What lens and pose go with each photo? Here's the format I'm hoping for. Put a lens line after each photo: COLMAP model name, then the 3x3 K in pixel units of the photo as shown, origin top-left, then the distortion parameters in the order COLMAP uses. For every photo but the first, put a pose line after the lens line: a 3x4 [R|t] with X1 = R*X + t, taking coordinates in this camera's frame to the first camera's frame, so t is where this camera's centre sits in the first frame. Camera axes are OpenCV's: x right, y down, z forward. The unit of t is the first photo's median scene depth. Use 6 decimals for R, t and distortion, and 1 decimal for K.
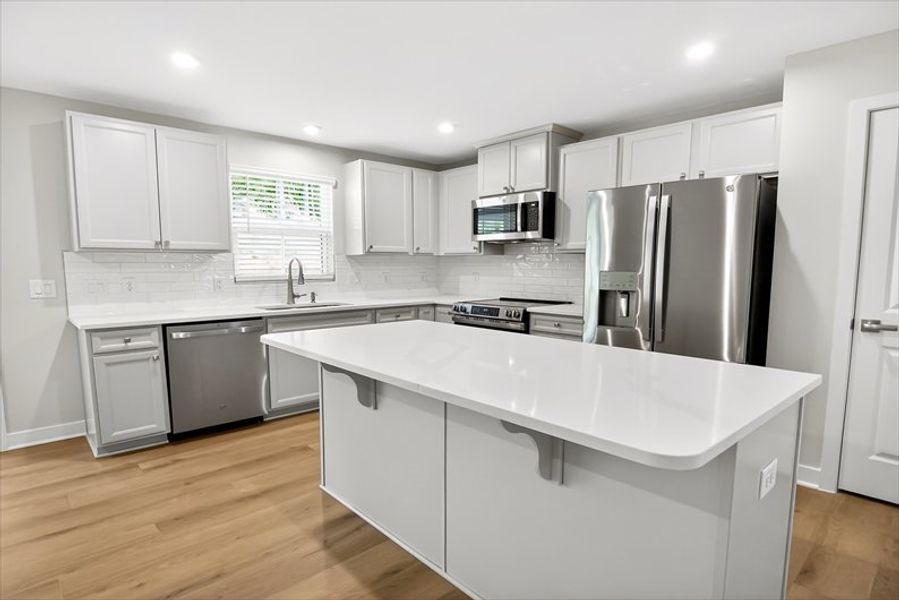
lens RADIAL K [[486.0, 0, 445.6], [0, 486.0, 307.3], [0, 0, 1]] dist [0.006746, -0.002299]
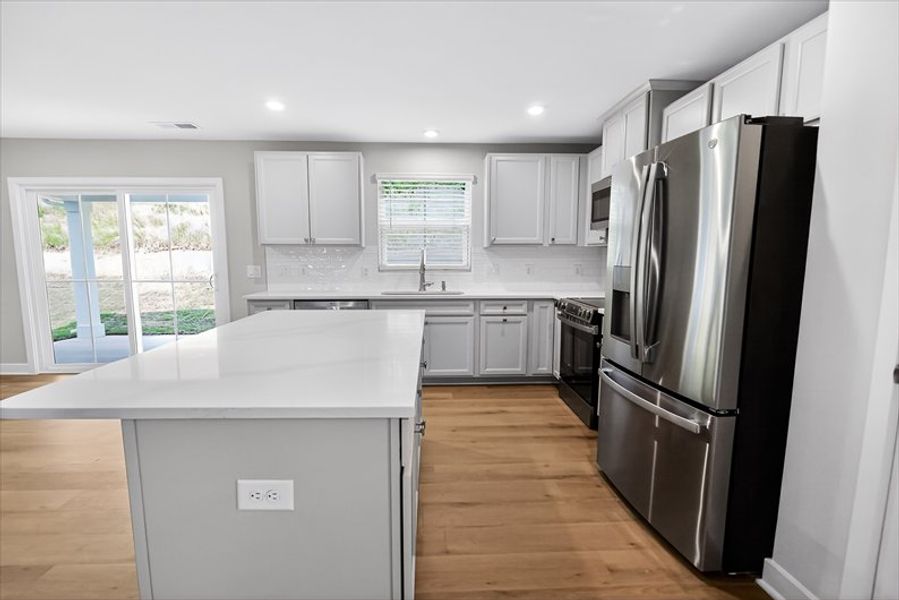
lens RADIAL K [[486.0, 0, 444.1], [0, 486.0, 303.4], [0, 0, 1]] dist [0.006746, -0.002299]
pose [[0.775814, 0.065334, -0.627571, 0.461658], [-0.057481, 0.997807, 0.032819, -0.018926], [0.628339, 0.010612, 0.777868, 0.160627]]
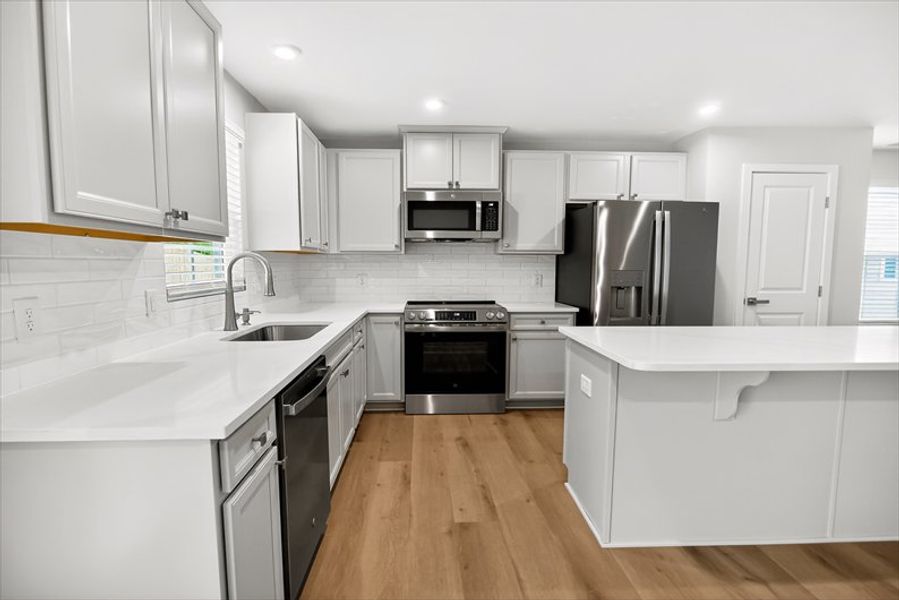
lens RADIAL K [[486.0, 0, 446.1], [0, 486.0, 307.5], [0, 0, 1]] dist [0.006746, -0.002299]
pose [[0.638844, -0.067041, 0.766410, -0.644153], [0.067769, 0.997227, 0.030742, -0.038003], [-0.766346, 0.032300, 0.641616, 0.435451]]
